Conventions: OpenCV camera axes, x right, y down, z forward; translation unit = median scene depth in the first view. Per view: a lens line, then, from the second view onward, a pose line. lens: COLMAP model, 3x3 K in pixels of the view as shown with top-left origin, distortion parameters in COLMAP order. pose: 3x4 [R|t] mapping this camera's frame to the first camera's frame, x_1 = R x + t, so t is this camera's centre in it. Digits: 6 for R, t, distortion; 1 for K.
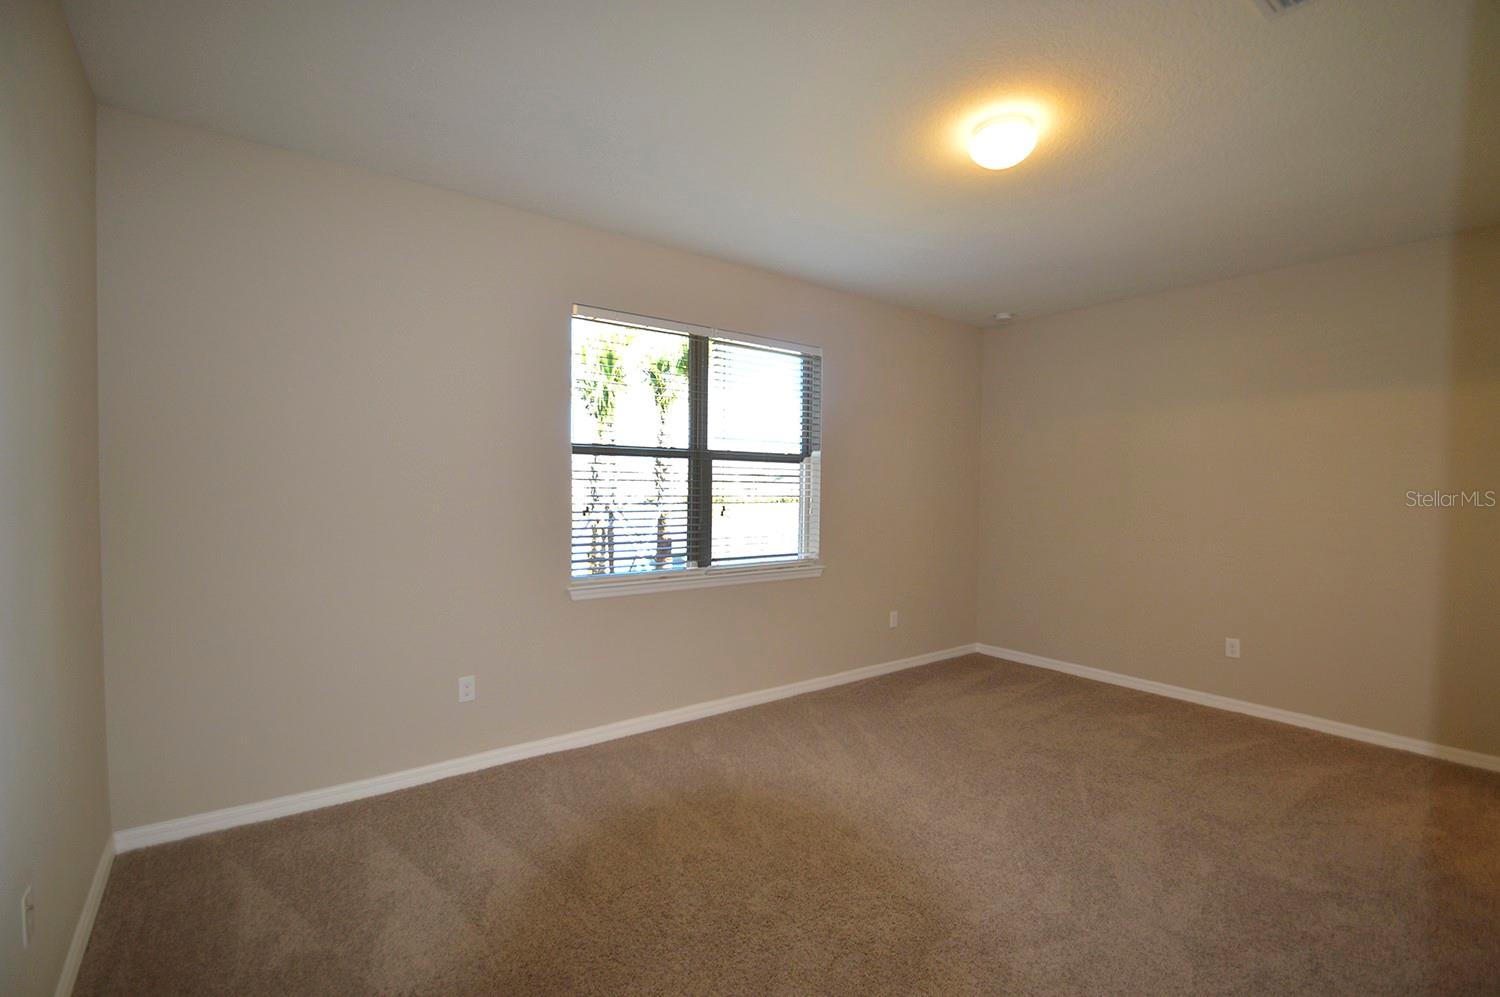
lens RADIAL K [[671.8, 0, 745.5], [0, 671.8, 509.4], [0, 0, 1]] dist [-0.004465, -0.000494]
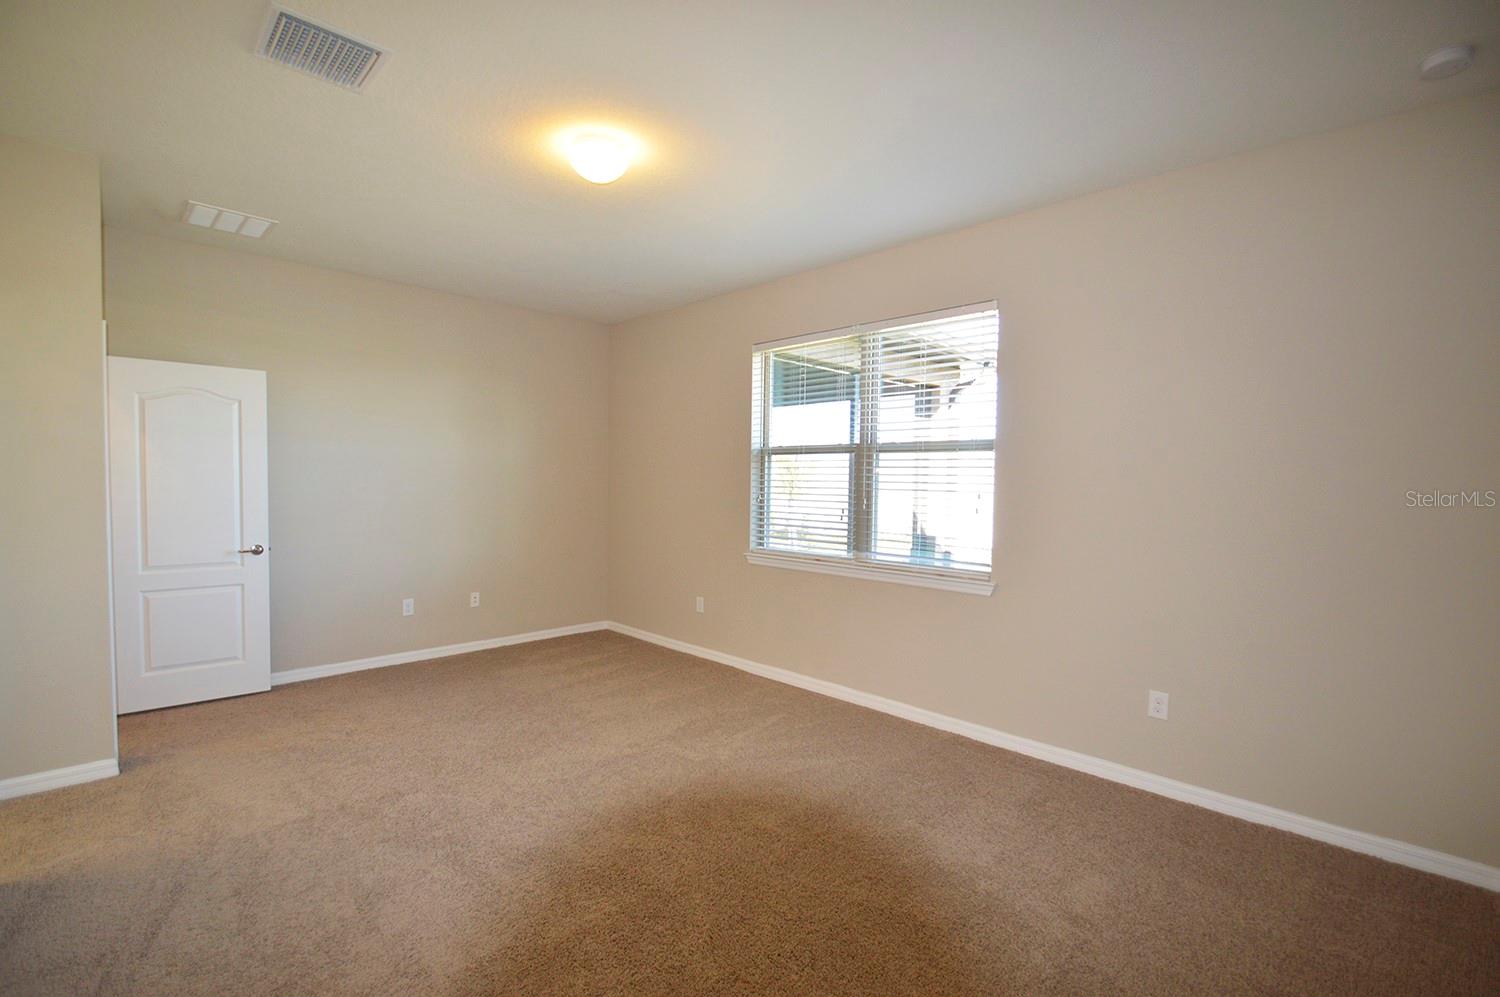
lens RADIAL K [[671.8, 0, 745.5], [0, 671.8, 509.4], [0, 0, 1]] dist [-0.004465, -0.000494]
pose [[0.123570, 0.036904, -0.991649, 0.946385], [-0.041077, 0.998642, 0.032045, -0.014683], [0.991485, 0.036774, 0.124919, 0.709008]]
